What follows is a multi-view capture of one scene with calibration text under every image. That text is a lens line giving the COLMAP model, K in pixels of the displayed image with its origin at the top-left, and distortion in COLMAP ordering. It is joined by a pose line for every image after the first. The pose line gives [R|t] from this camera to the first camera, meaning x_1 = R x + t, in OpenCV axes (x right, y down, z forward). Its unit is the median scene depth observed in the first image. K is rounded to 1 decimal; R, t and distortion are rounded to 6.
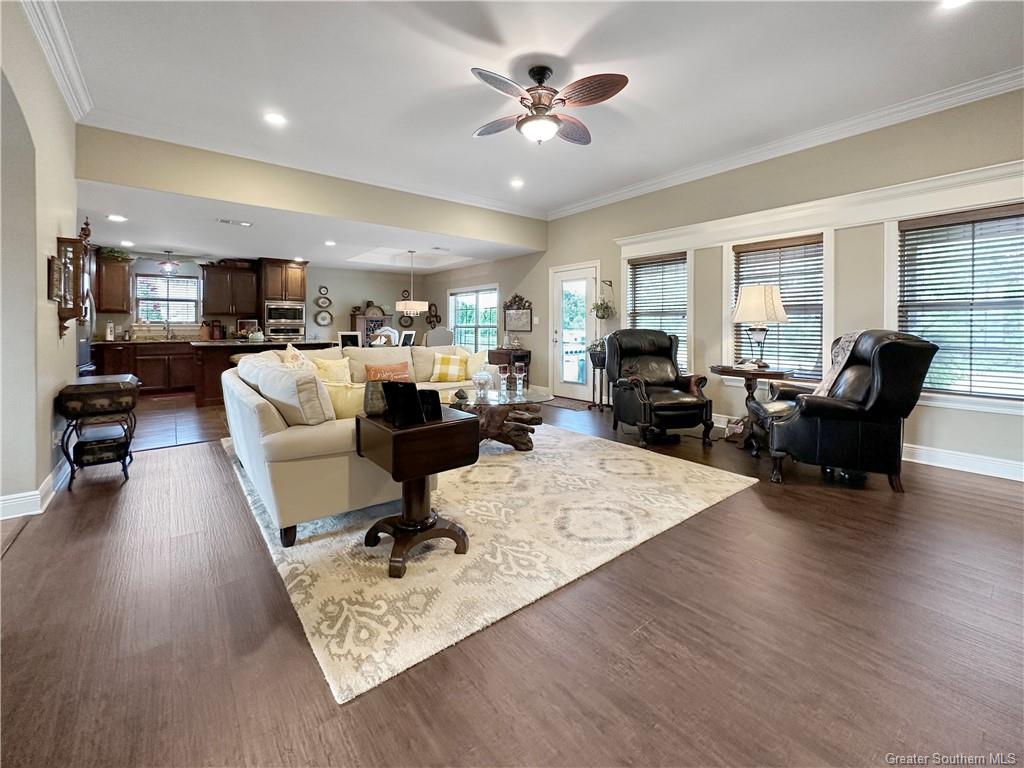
lens RADIAL K [[430.6, 0, 513.5], [0, 430.6, 328.1], [0, 0, 1]] dist [-0.003051, -0.000333]
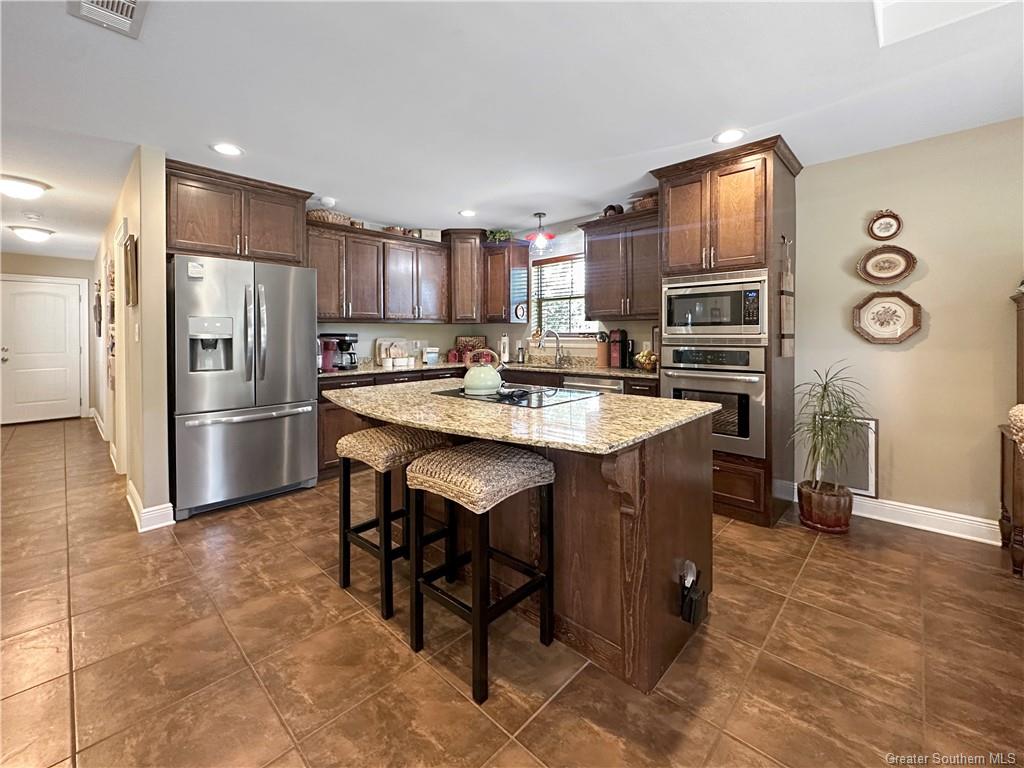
lens RADIAL K [[428.8, 0, 517.5], [0, 428.8, 338.3], [0, 0, 1]] dist [-0.003163, 0.000181]
pose [[0.147683, 0.007358, -0.989007, -0.399898], [0.000741, 0.999971, 0.007550, -0.023390], [0.989035, -0.001848, 0.147673, 1.543499]]
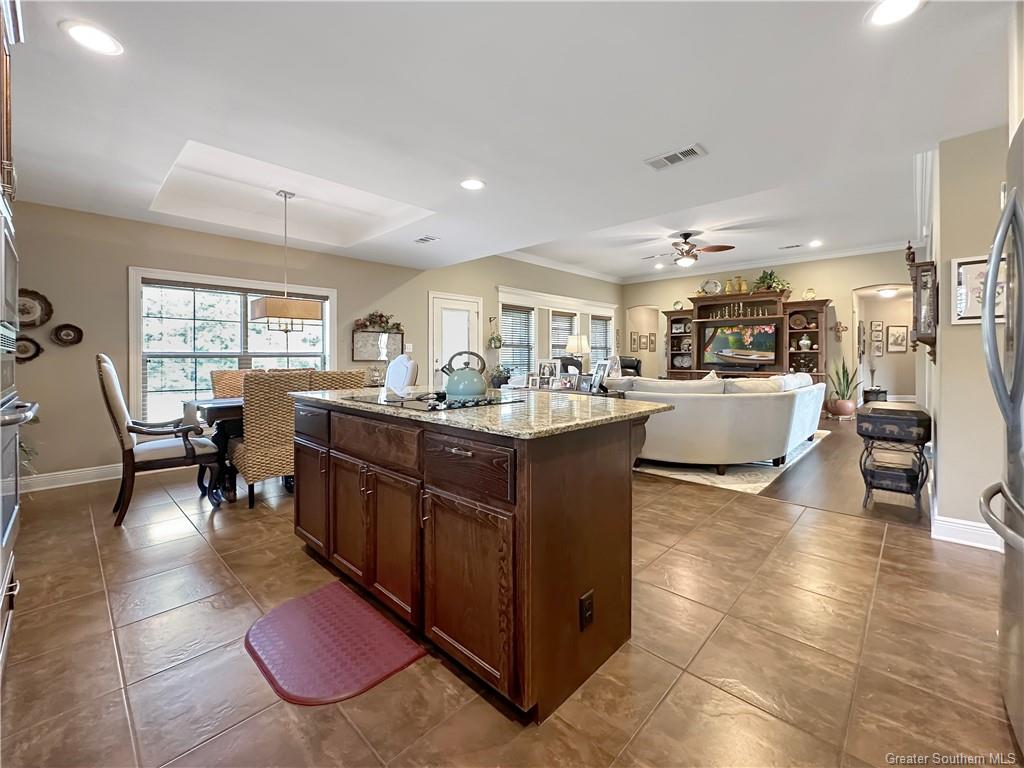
lens RADIAL K [[428.7, 0, 526.1], [0, 428.7, 360.4], [0, 0, 1]] dist [-0.001620, -0.000032]
pose [[-0.156180, -0.008959, 0.987688, -1.439156], [0.007098, 0.999923, 0.010192, 0.000529], [-0.987703, 0.008603, -0.156104, 1.587254]]
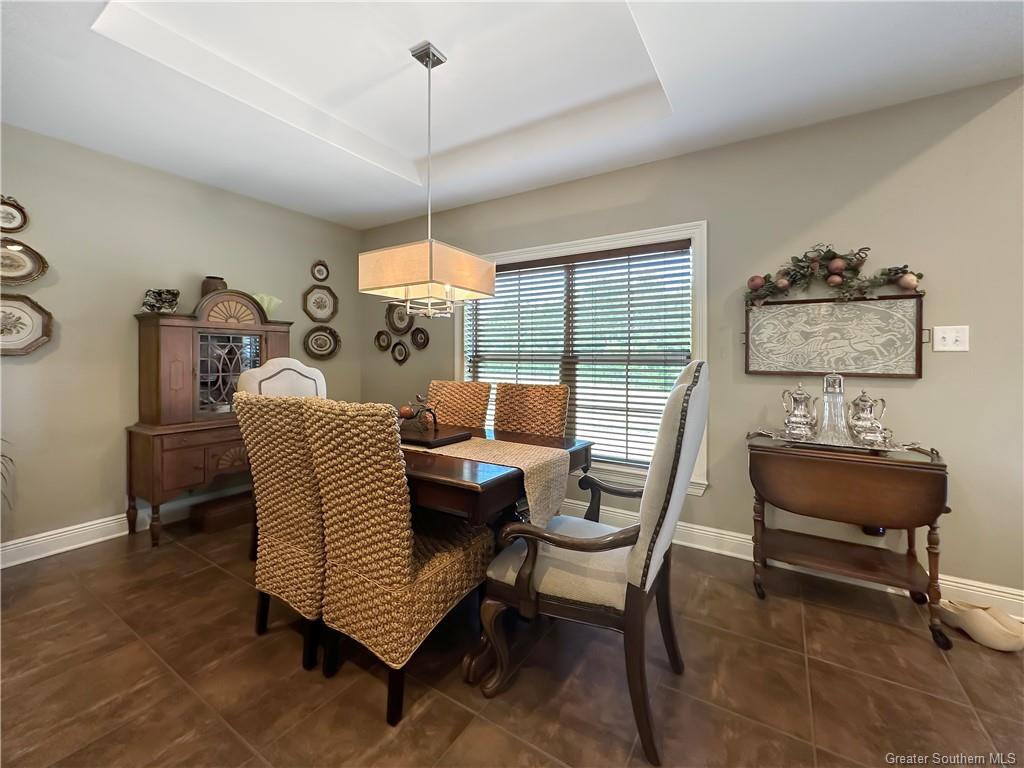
lens RADIAL K [[421.8, 0, 511.9], [0, 421.8, 355.6], [0, 0, 1]] dist [-0.002440, -0.000241]
pose [[0.944131, 0.004507, 0.329539, -0.530043], [-0.002034, 0.999967, -0.007848, -0.006538], [-0.329564, 0.006740, 0.944109, 1.472719]]
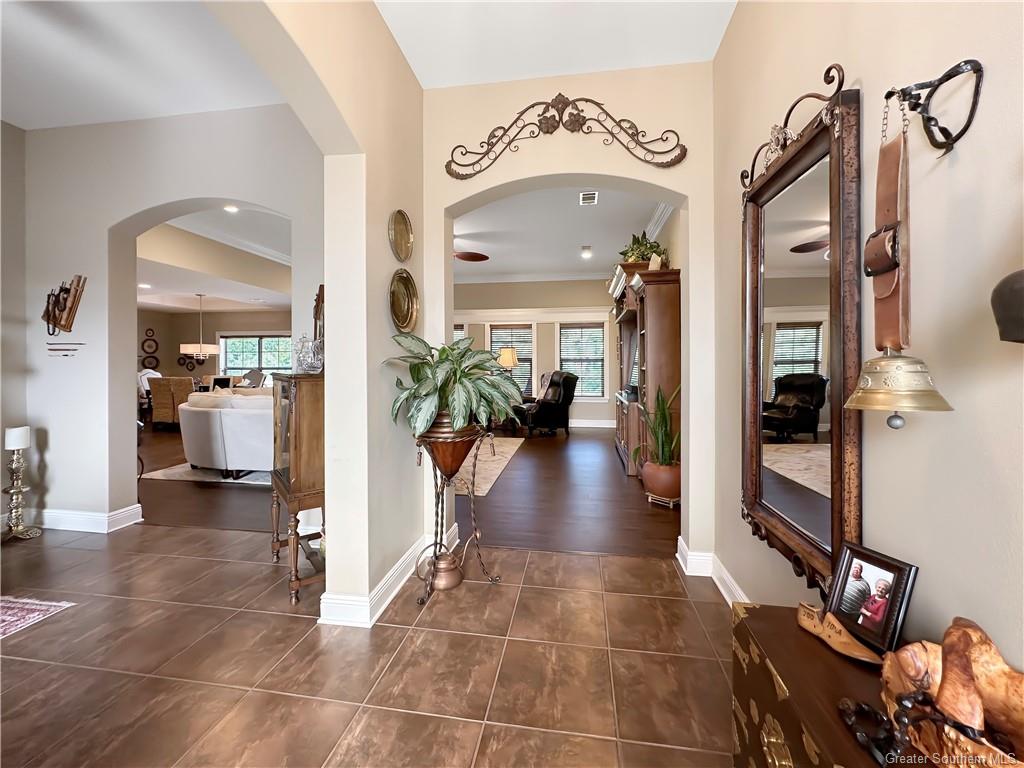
lens RADIAL K [[425.6, 0, 510.7], [0, 425.6, 363.6], [0, 0, 1]] dist [0.001439, 0.000384]
pose [[0.742720, 0.001750, 0.669600, -0.713860], [0.003309, 0.999975, -0.006284, -0.015956], [-0.669594, 0.006883, 0.742695, -0.445218]]
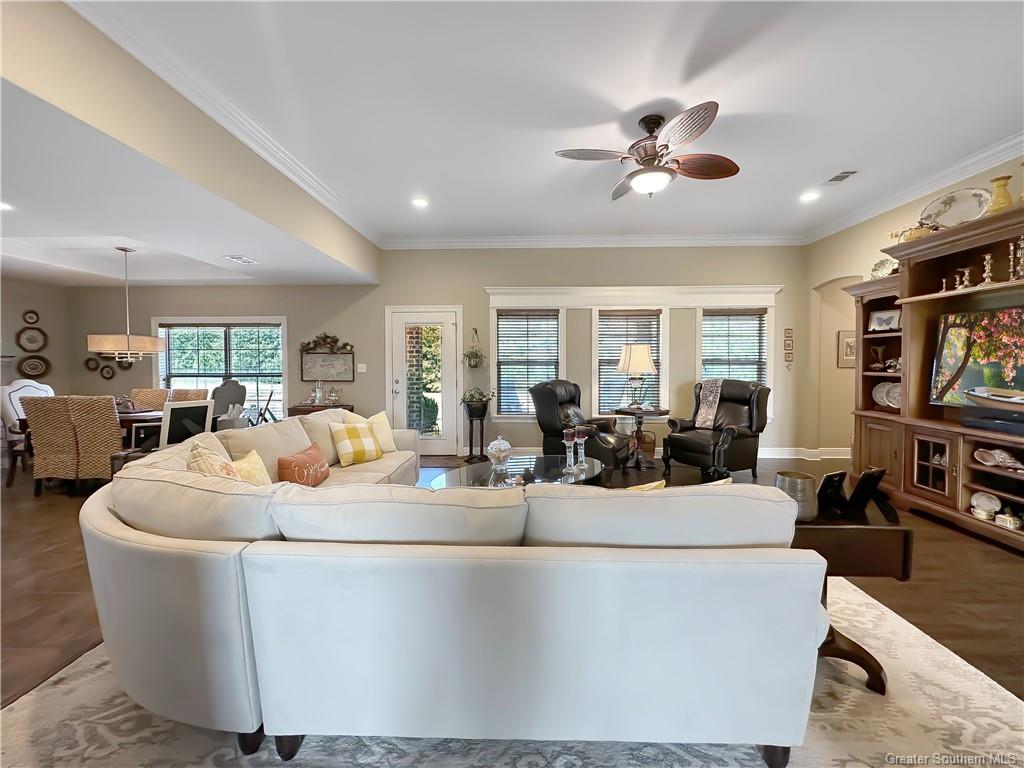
lens RADIAL K [[415.6, 0, 512.3], [0, 415.6, 372.9], [0, 0, 1]] dist [-0.001373, 0.000059]
pose [[0.647589, -0.020364, 0.761717, -0.639928], [0.005214, 0.999738, 0.022294, -0.042972], [-0.761972, -0.010466, 0.647526, 0.474302]]
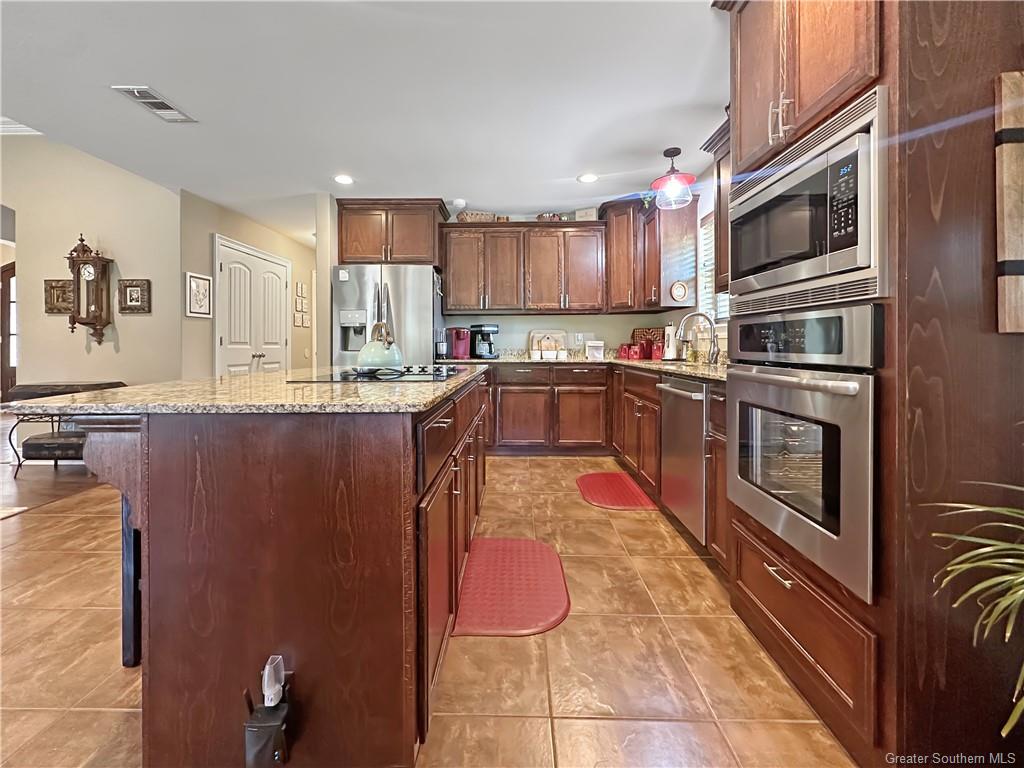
lens RADIAL K [[423.7, 0, 511.5], [0, 423.7, 344.7], [0, 0, 1]] dist [-0.002005, -0.000367]
pose [[-0.630874, 0.001602, -0.775884, -0.668453], [-0.001188, 0.999995, 0.003031, 0.017780], [0.775885, 0.002834, -0.630868, 1.991249]]
